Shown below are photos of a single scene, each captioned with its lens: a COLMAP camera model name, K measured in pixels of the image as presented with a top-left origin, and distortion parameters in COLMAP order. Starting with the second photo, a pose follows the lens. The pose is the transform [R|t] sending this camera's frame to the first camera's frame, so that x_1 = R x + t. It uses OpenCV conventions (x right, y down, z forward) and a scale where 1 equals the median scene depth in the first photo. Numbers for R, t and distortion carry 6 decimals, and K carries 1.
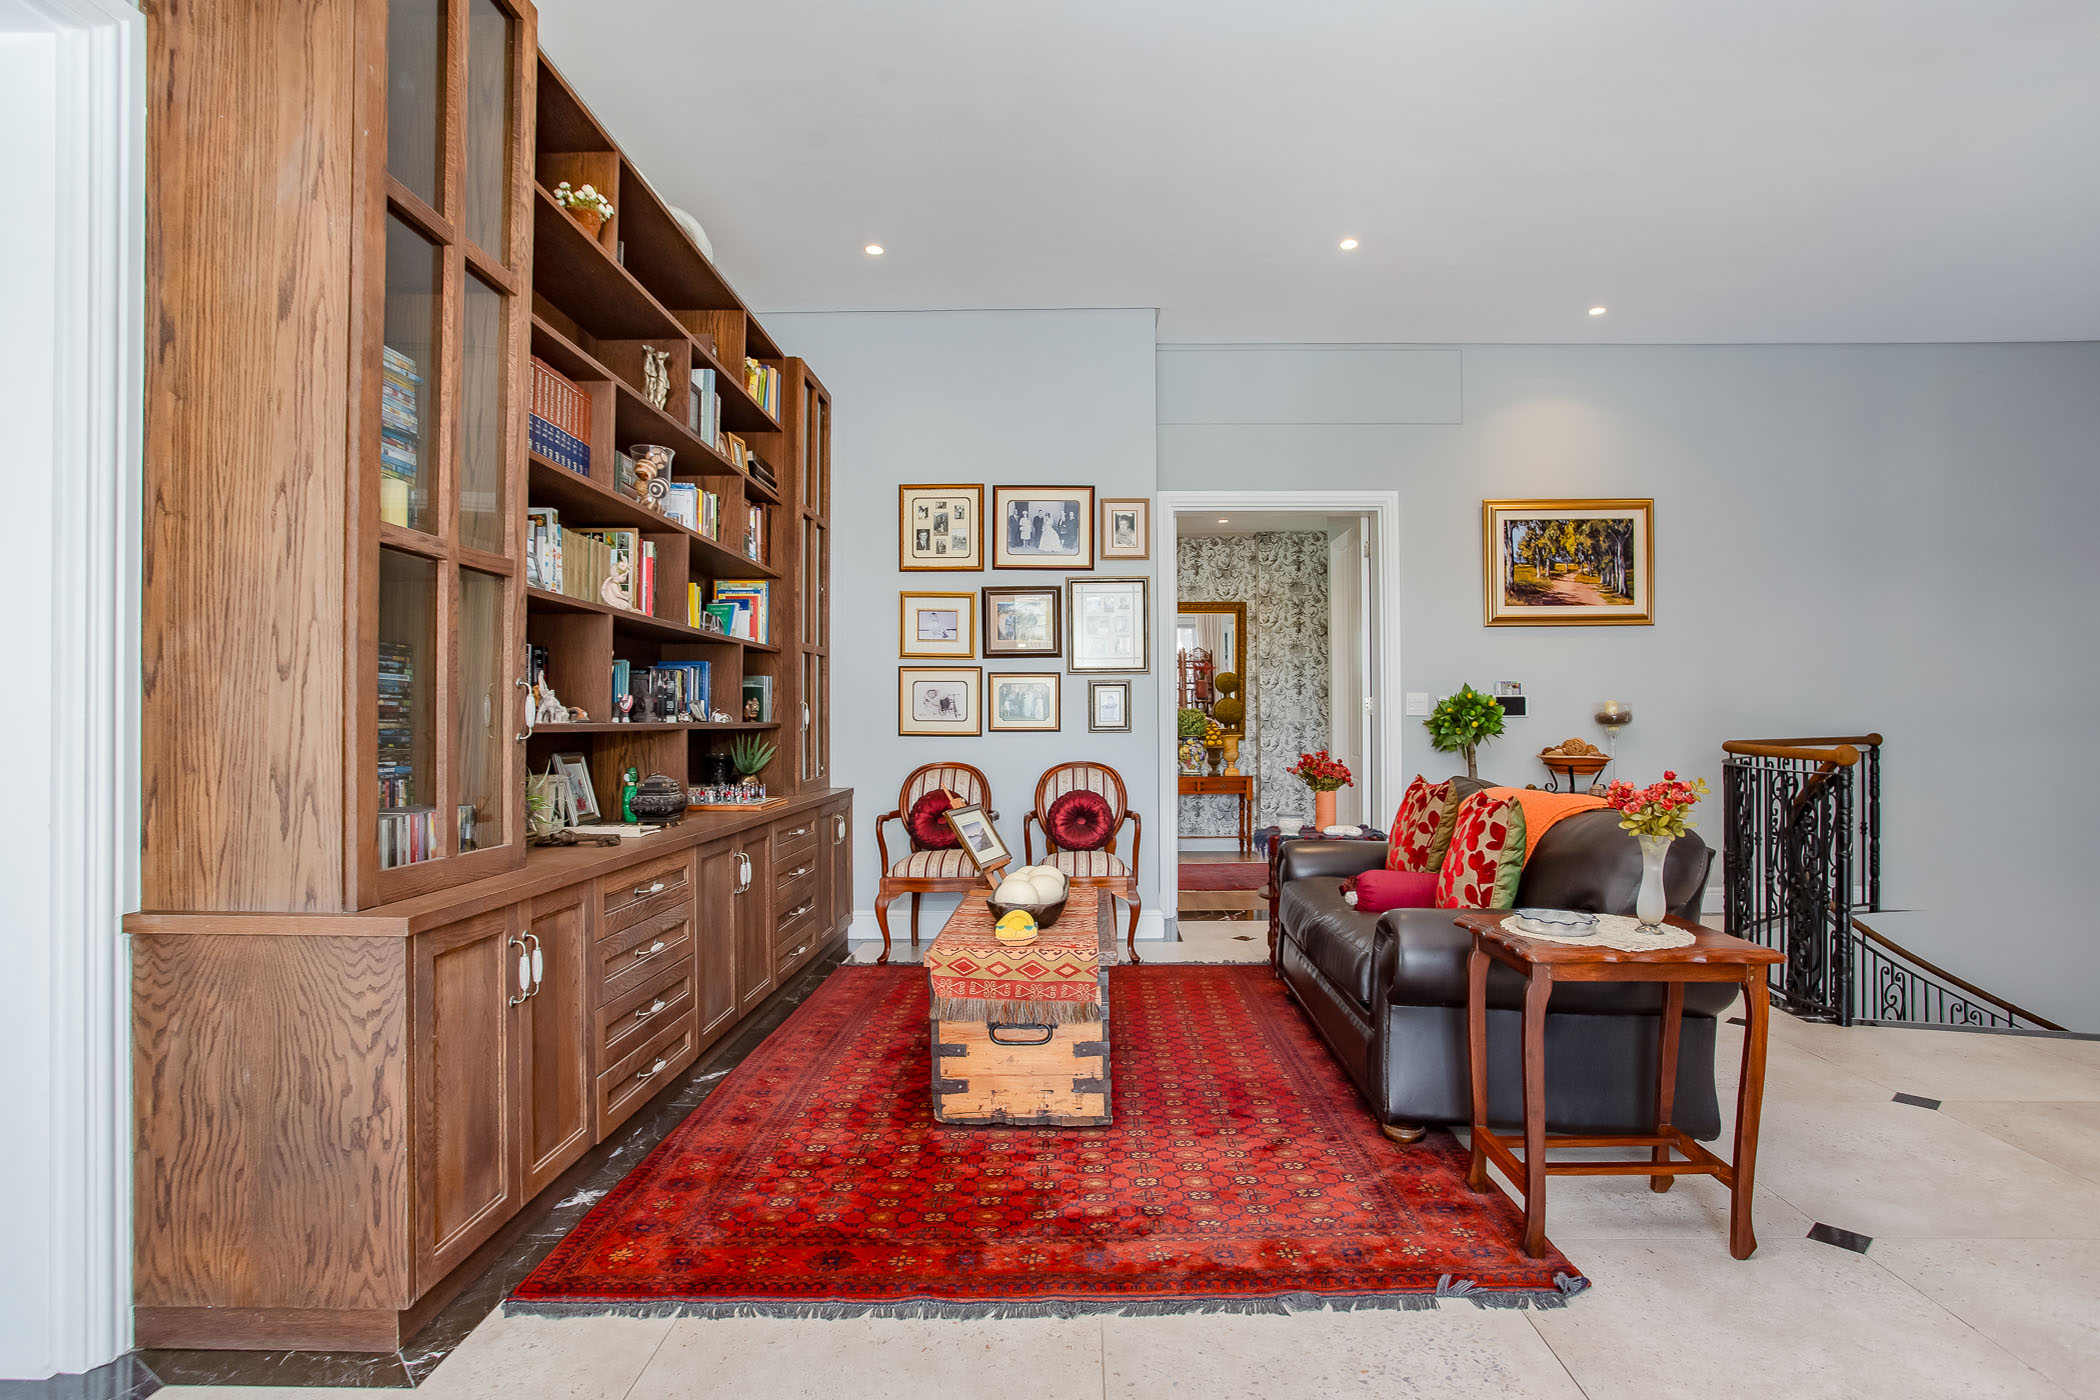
lens RADIAL K [[1061.1, 0, 1037.7], [0, 1061.1, 693.5], [0, 0, 1]] dist [-0.068729, 0.036873]
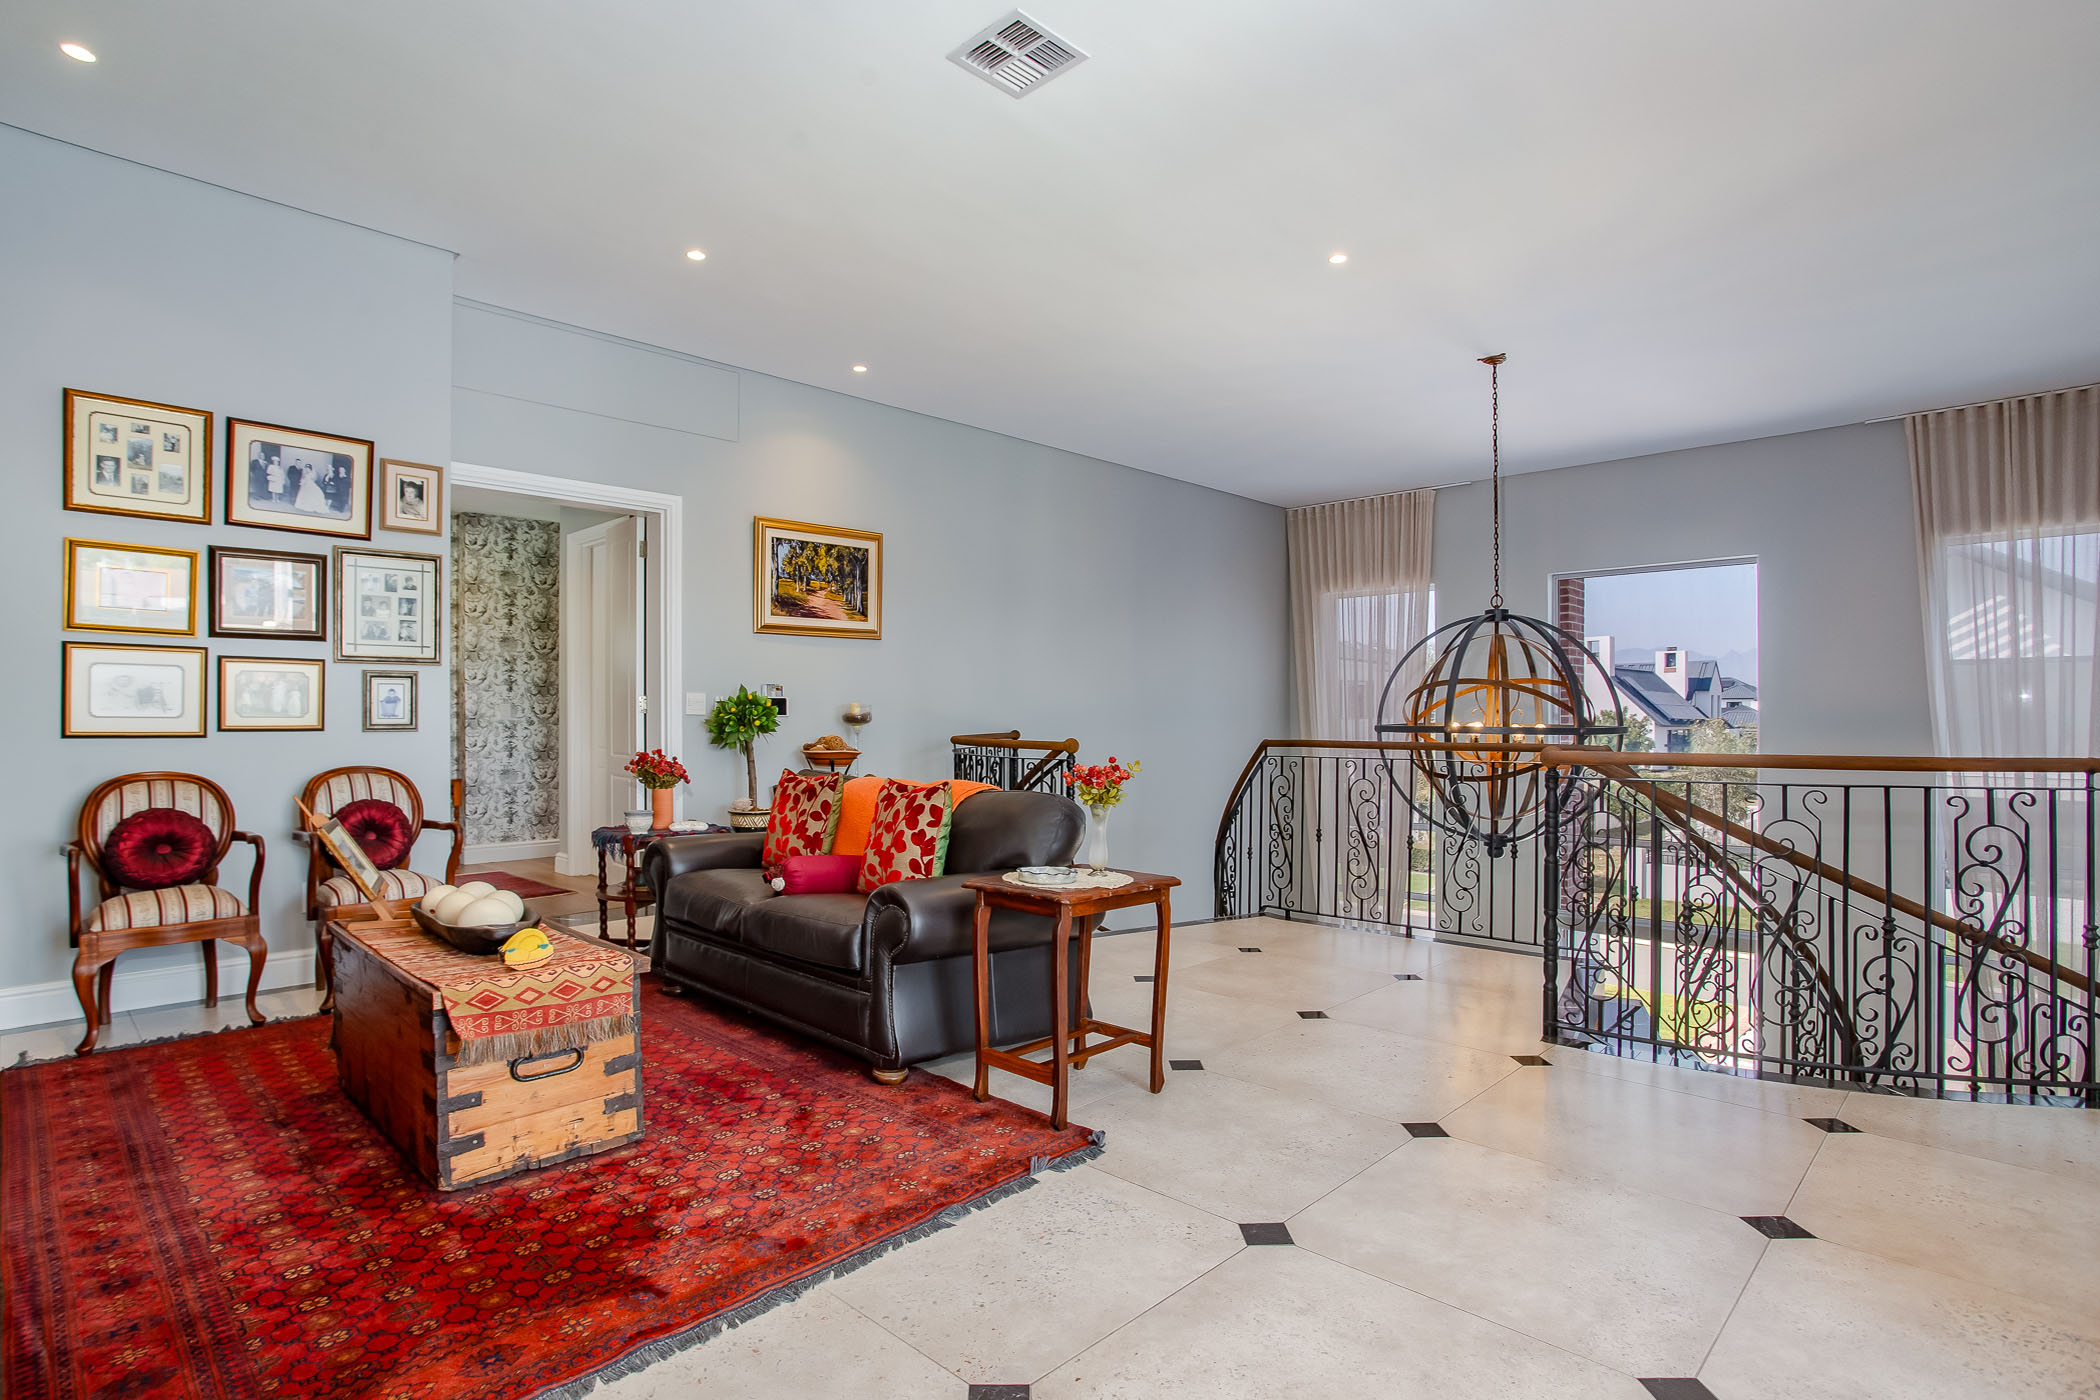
lens RADIAL K [[1061.1, 0, 1037.7], [0, 1061.1, 693.5], [0, 0, 1]] dist [-0.068729, 0.036873]
pose [[0.687323, 0.019981, 0.726077, -0.193400], [-0.020505, 0.999757, -0.008101, 0.001926], [-0.726063, -0.009320, 0.687566, 0.043063]]
